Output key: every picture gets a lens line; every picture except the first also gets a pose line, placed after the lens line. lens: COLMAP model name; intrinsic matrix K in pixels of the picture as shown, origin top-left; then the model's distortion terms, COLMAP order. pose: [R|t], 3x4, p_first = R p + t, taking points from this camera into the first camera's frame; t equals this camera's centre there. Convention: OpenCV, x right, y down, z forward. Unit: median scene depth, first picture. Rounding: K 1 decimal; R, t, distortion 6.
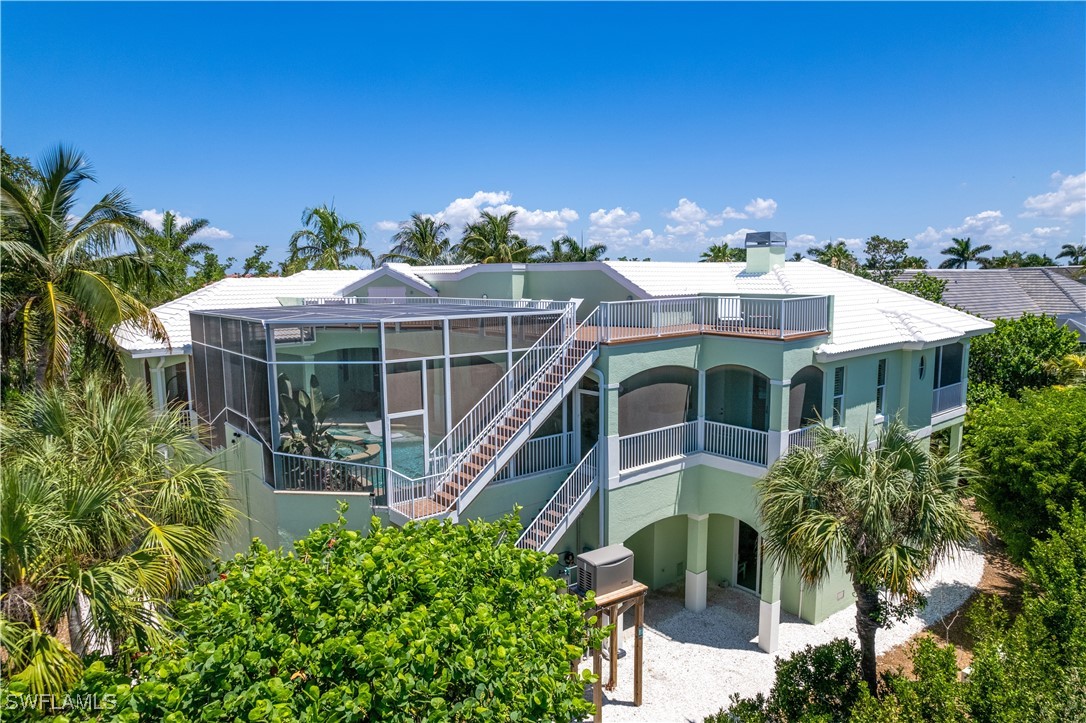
lens RADIAL K [[690.5, 0, 543.0], [0, 690.5, 361.5], [0, 0, 1]] dist [0.000004, 0.000704]
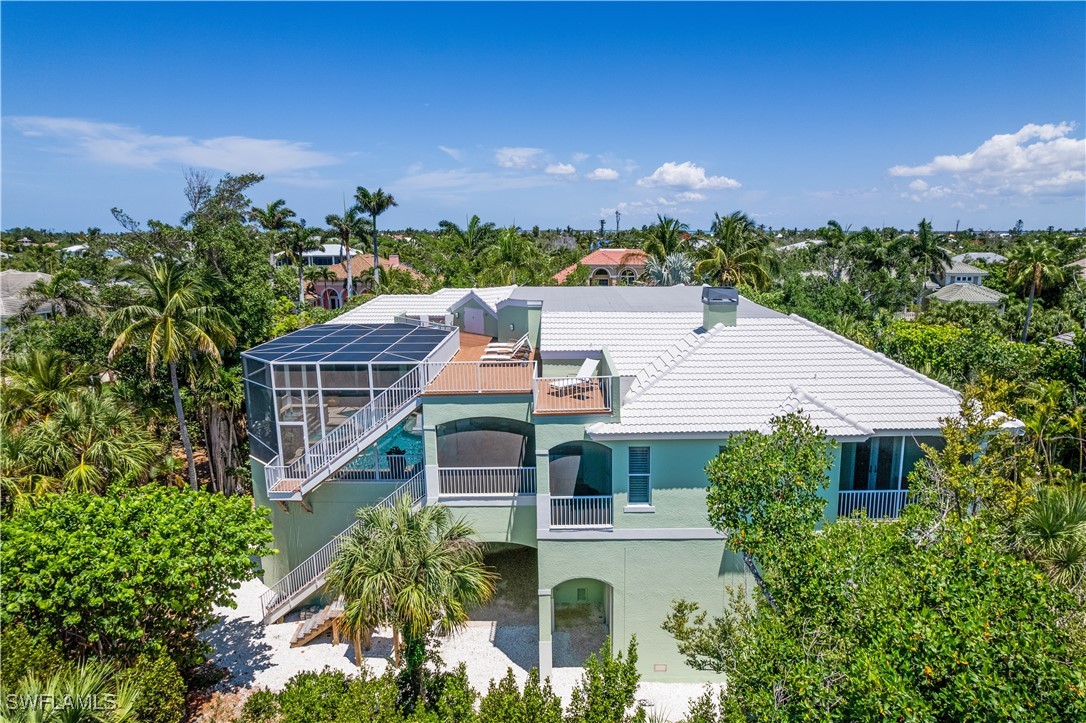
lens RADIAL K [[690.5, 0, 543.0], [0, 690.5, 361.5], [0, 0, 1]] dist [0.000004, 0.000704]
pose [[0.788976, 0.124645, -0.601649, 0.990465], [-0.079944, 0.991708, 0.100620, -0.223662], [0.609201, -0.031288, 0.792398, 0.124350]]
